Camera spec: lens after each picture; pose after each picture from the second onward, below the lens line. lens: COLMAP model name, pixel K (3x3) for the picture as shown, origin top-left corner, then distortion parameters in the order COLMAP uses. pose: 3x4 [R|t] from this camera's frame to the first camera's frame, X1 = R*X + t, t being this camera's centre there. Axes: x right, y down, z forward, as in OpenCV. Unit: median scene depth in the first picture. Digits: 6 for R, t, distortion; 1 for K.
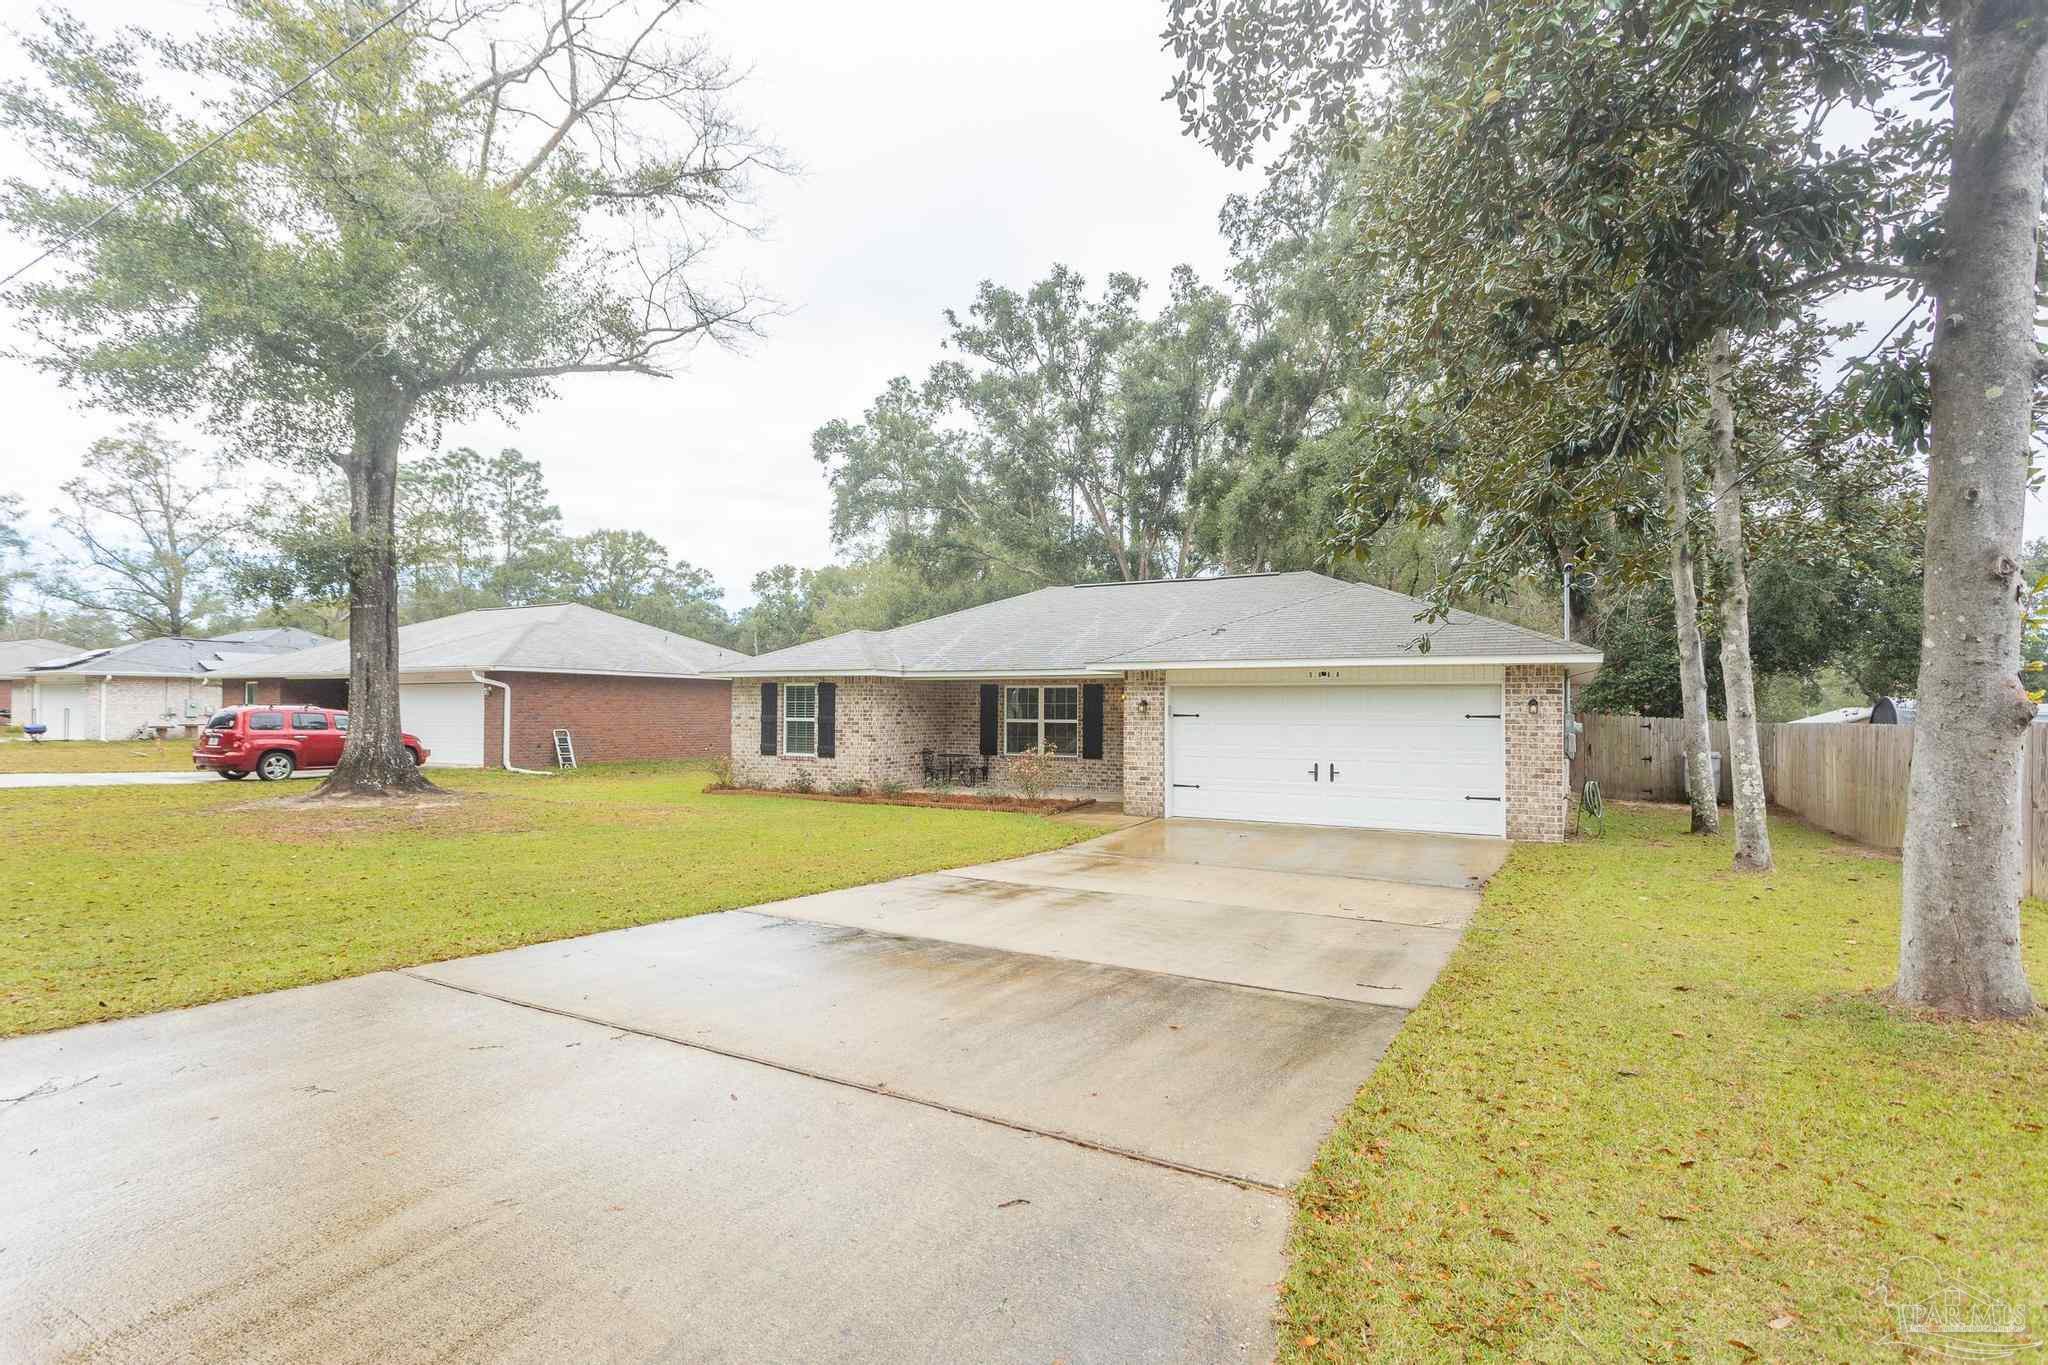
lens RADIAL K [[981.6, 0, 1008.1], [0, 981.6, 705.0], [0, 0, 1]] dist [0.005787, 0.000355]
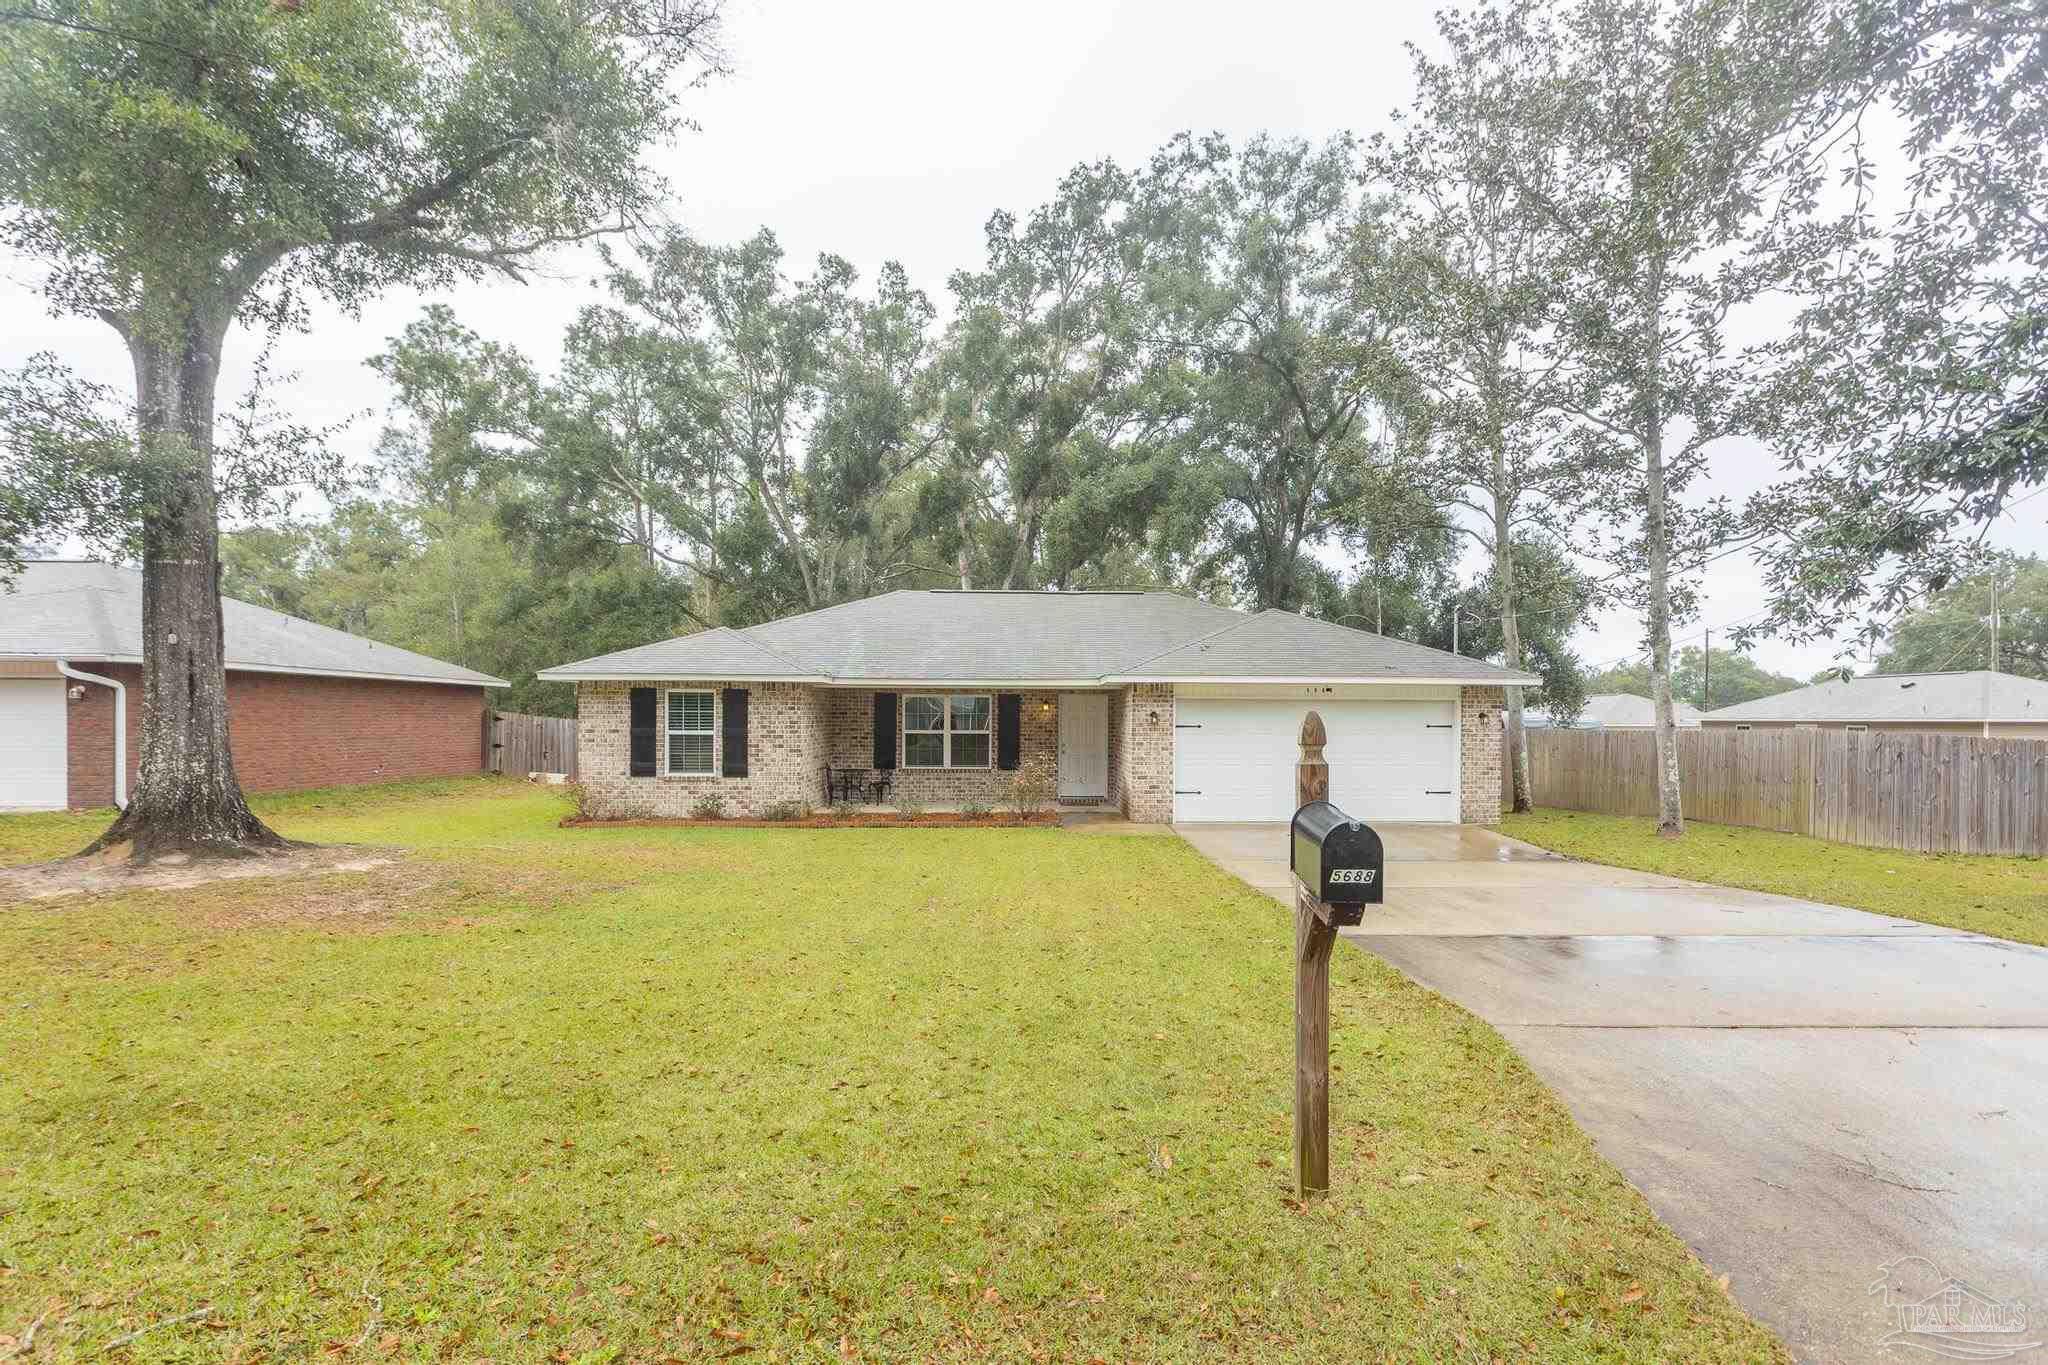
lens RADIAL K [[999.3, 0, 1042.9], [0, 999.3, 734.0], [0, 0, 1]] dist [0.006602, 0.000656]
pose [[0.856527, -0.009325, 0.516019, -0.393675], [-0.002528, 0.999749, 0.022263, -0.003604], [-0.516097, -0.020373, 0.856288, 0.119228]]
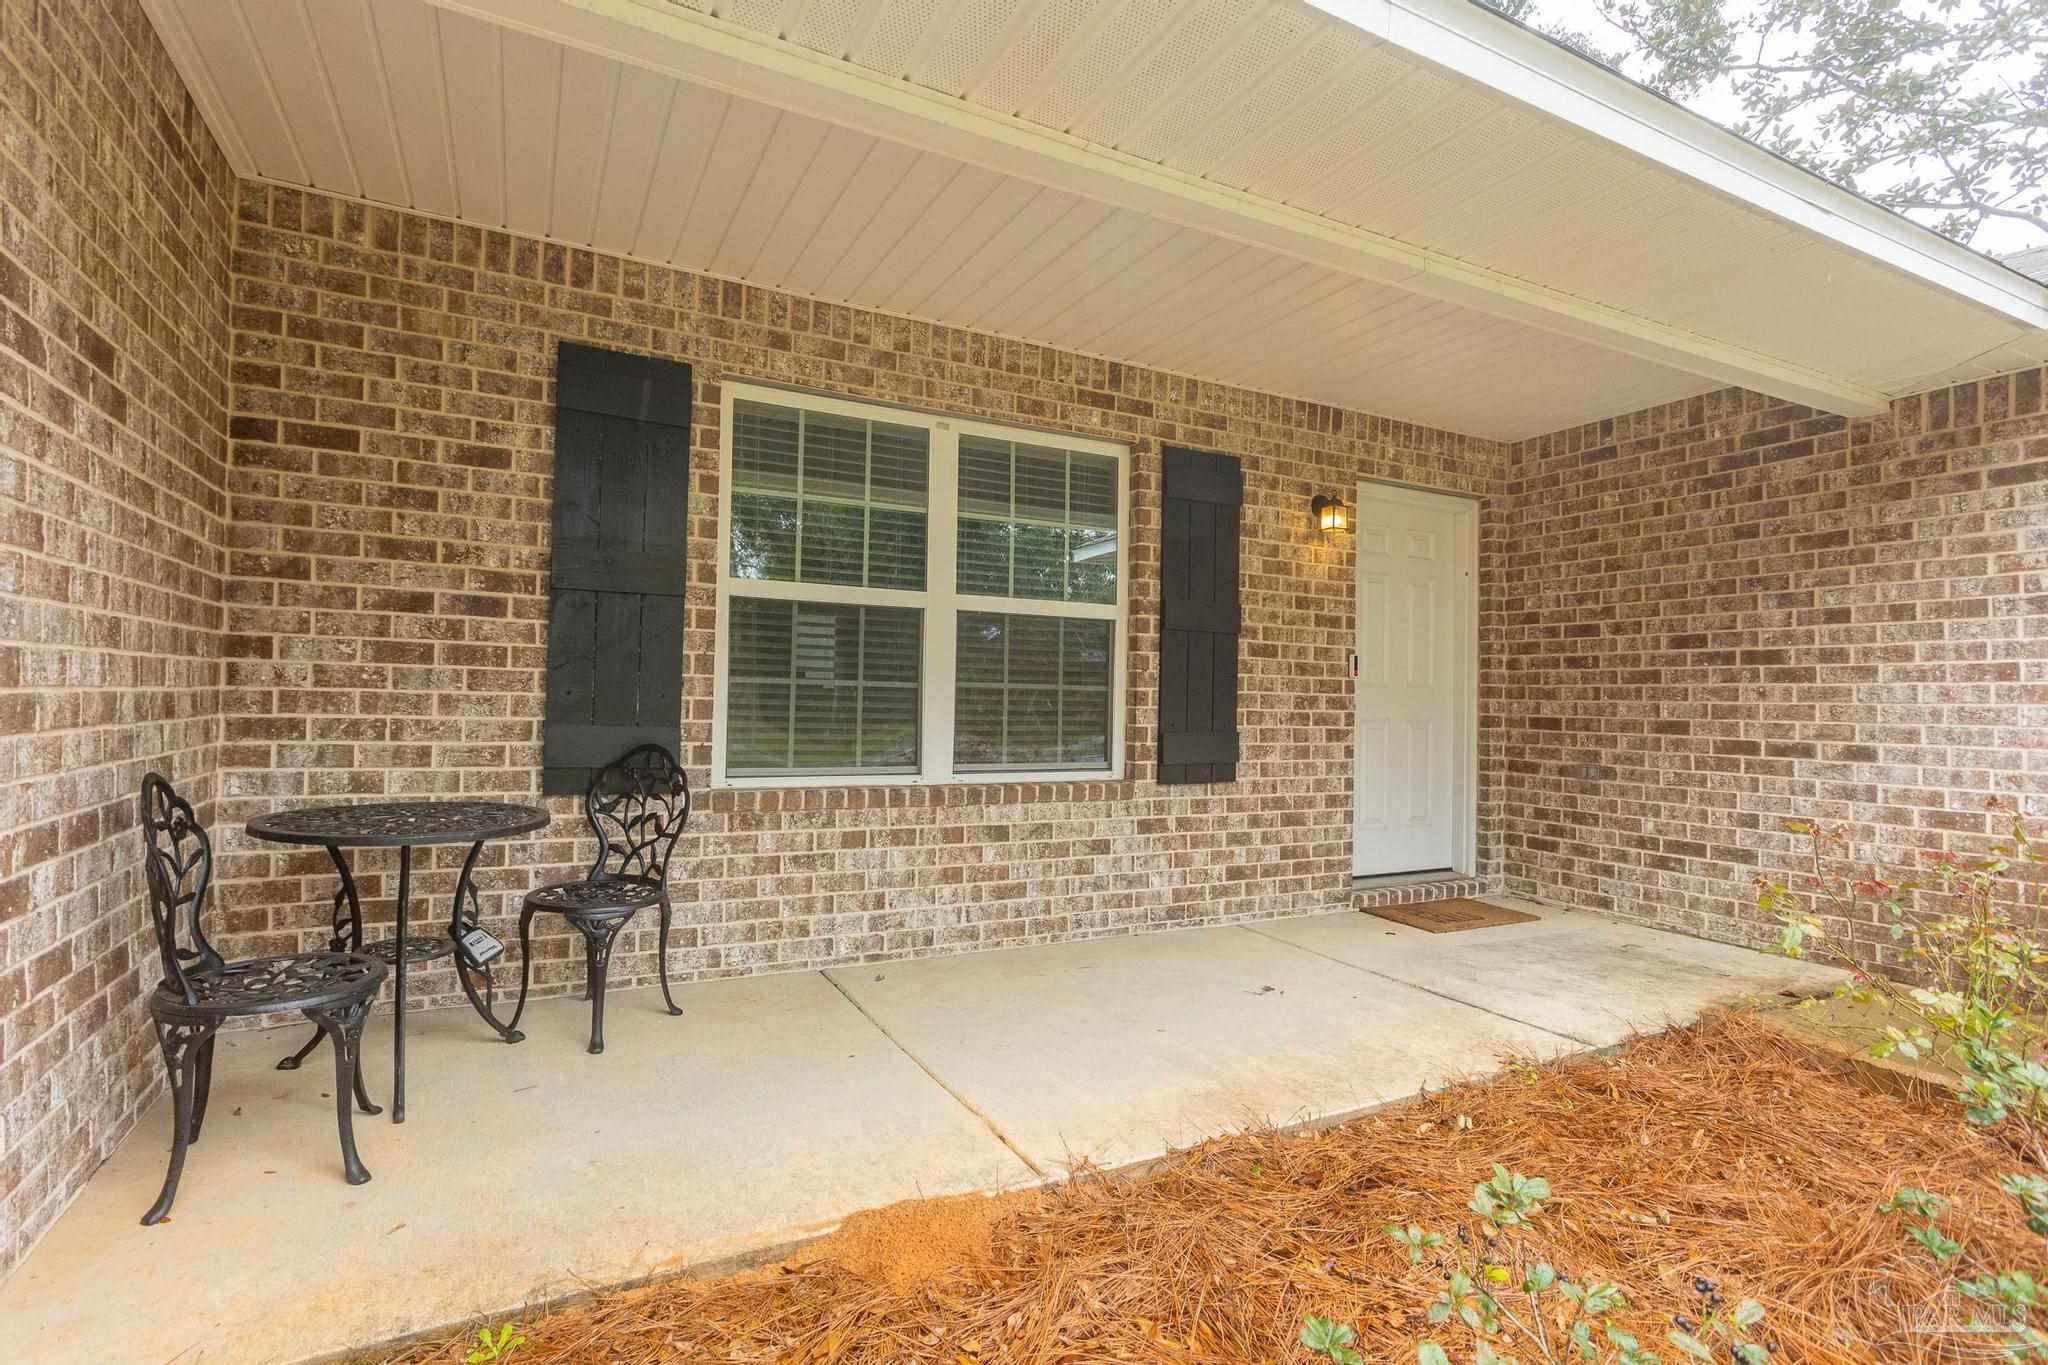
lens RADIAL K [[1005.4, 0, 1012.6], [0, 1005.4, 690.1], [0, 0, 1]] dist [0.003737, 0.000265]
pose [[0.544954, 0.014524, 0.838340, -0.126367], [-0.019227, 0.999804, -0.004823, 0.034888], [-0.838246, -0.013490, 0.545126, 0.889461]]
